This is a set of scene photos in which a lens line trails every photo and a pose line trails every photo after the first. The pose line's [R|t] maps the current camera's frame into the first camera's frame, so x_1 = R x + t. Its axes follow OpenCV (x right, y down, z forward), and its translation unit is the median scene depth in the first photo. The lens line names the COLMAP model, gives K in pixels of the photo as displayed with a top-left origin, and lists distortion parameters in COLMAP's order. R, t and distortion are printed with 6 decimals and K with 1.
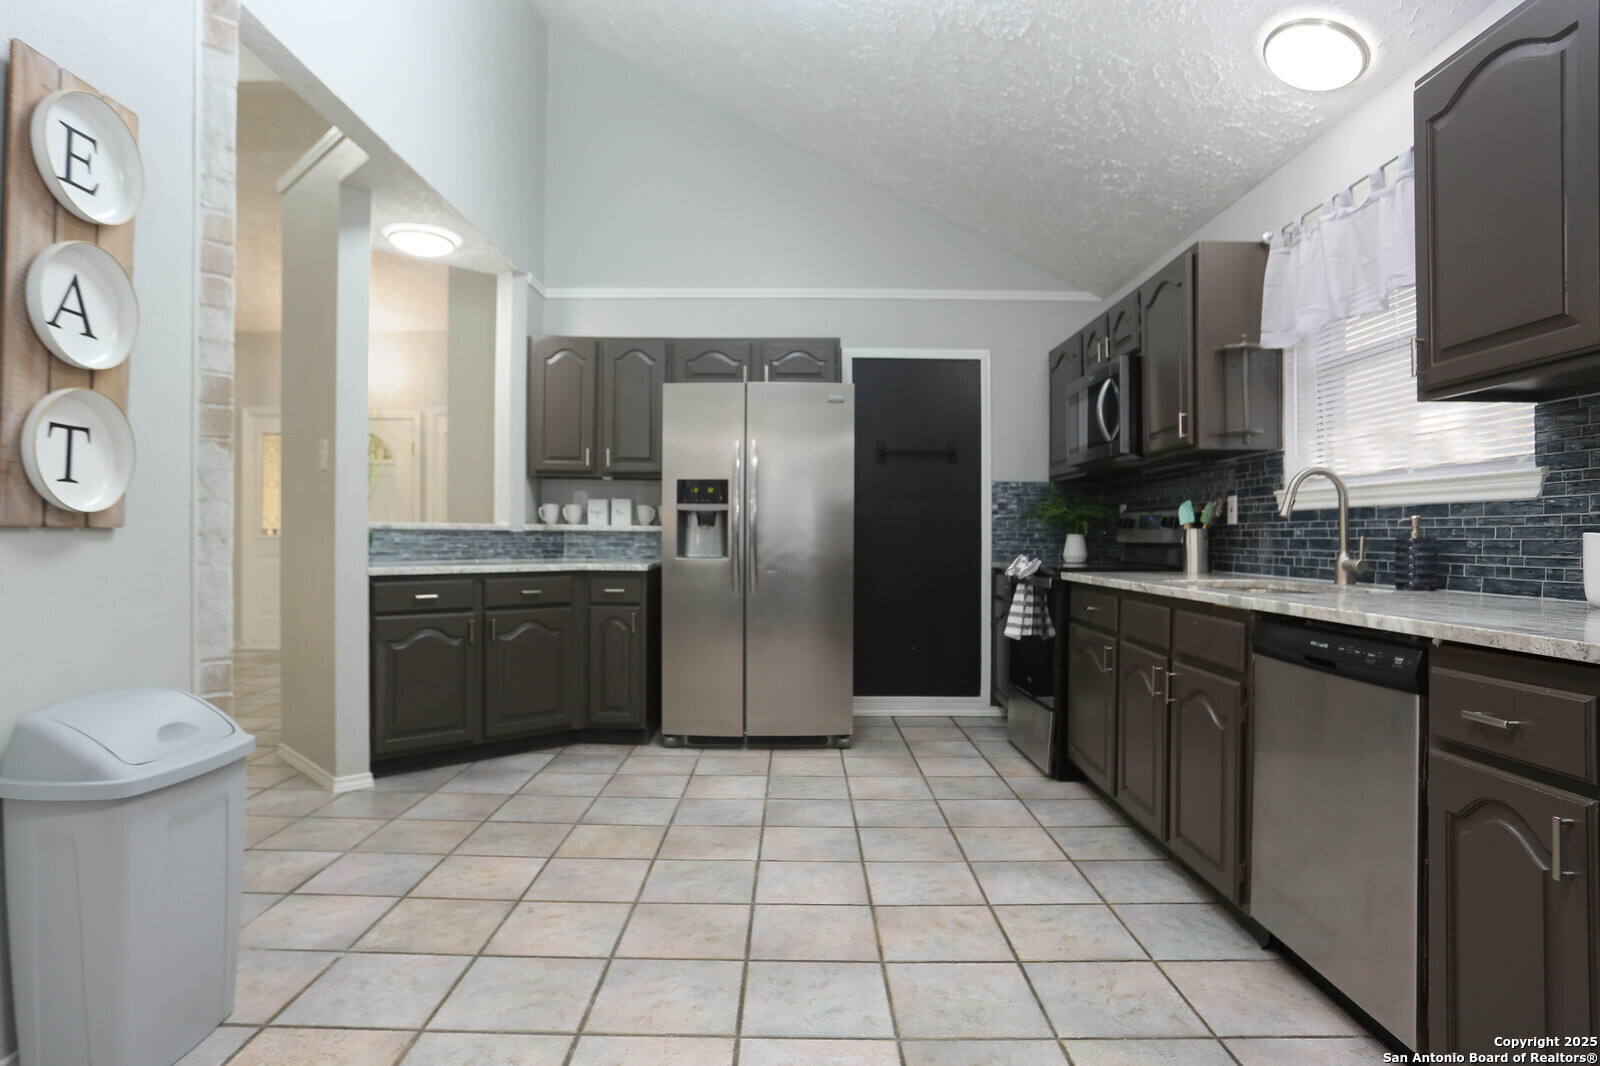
lens RADIAL K [[881.2, 0, 784.7], [0, 881.2, 531.8], [0, 0, 1]] dist [-0.038320, 0.000856]
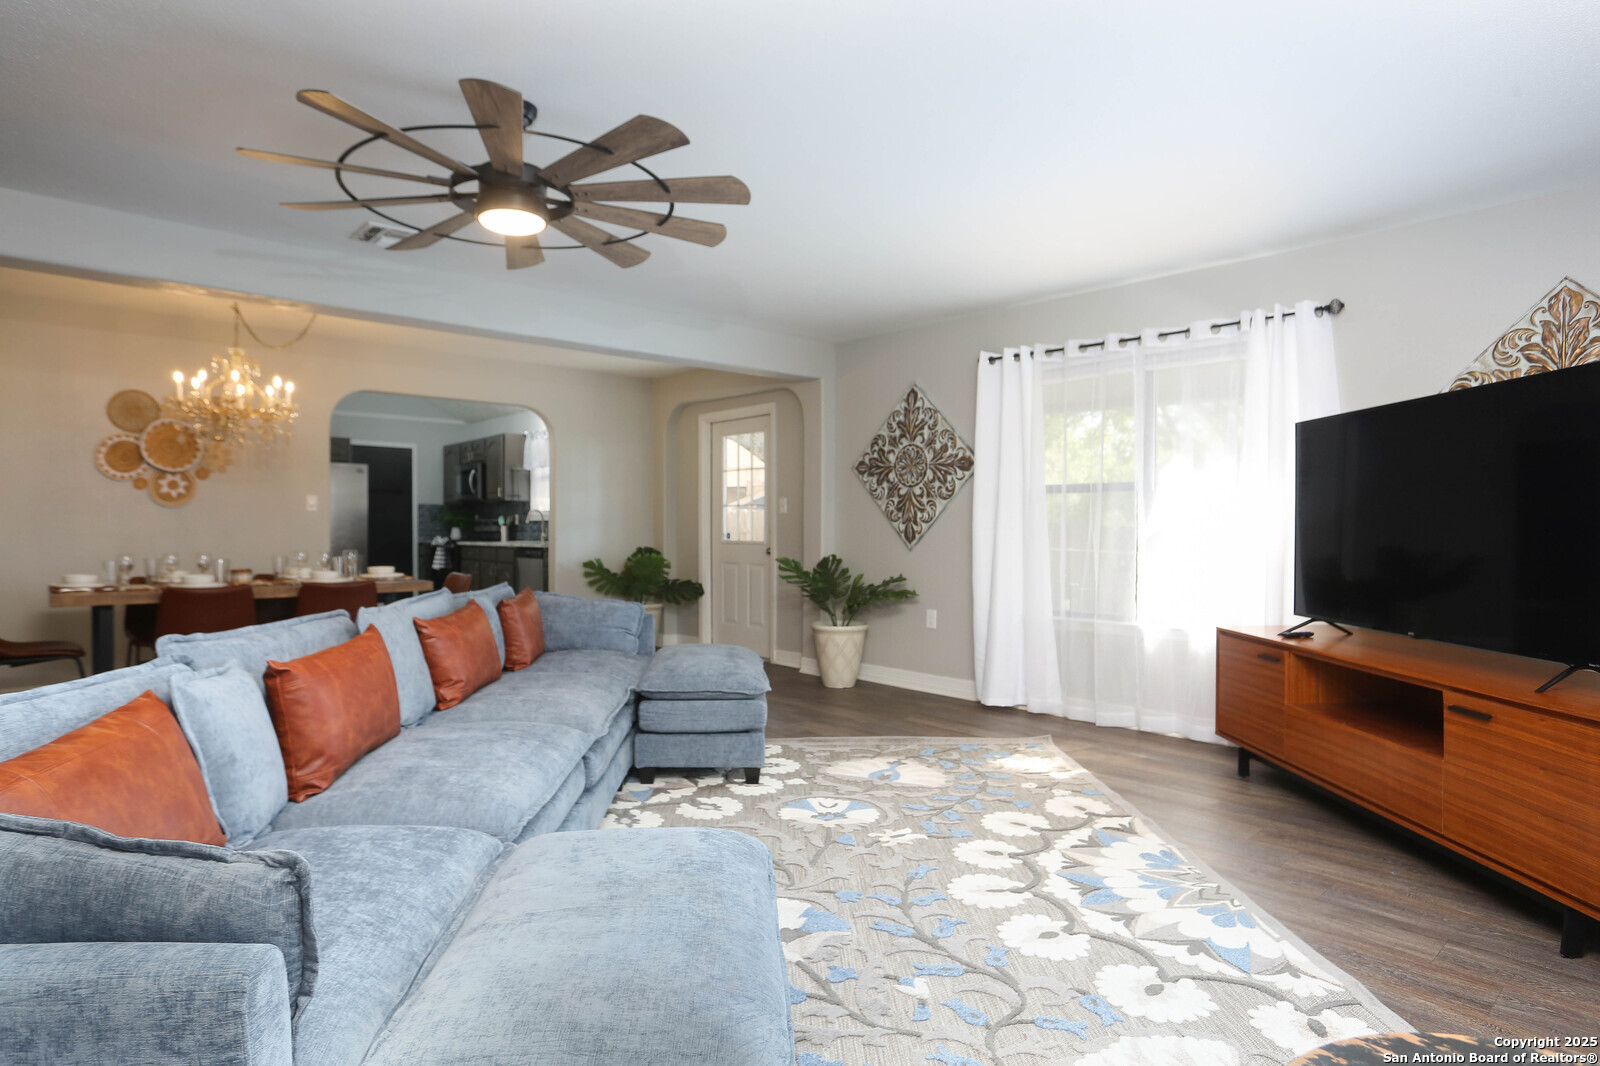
lens RADIAL K [[881.2, 0, 784.7], [0, 881.2, 531.8], [0, 0, 1]] dist [-0.038320, 0.000856]
pose [[0.747953, -0.002360, 0.663748, -0.722482], [-0.001084, 0.999988, 0.004777, 0.001177], [-0.663751, -0.004293, 0.747941, -1.693527]]
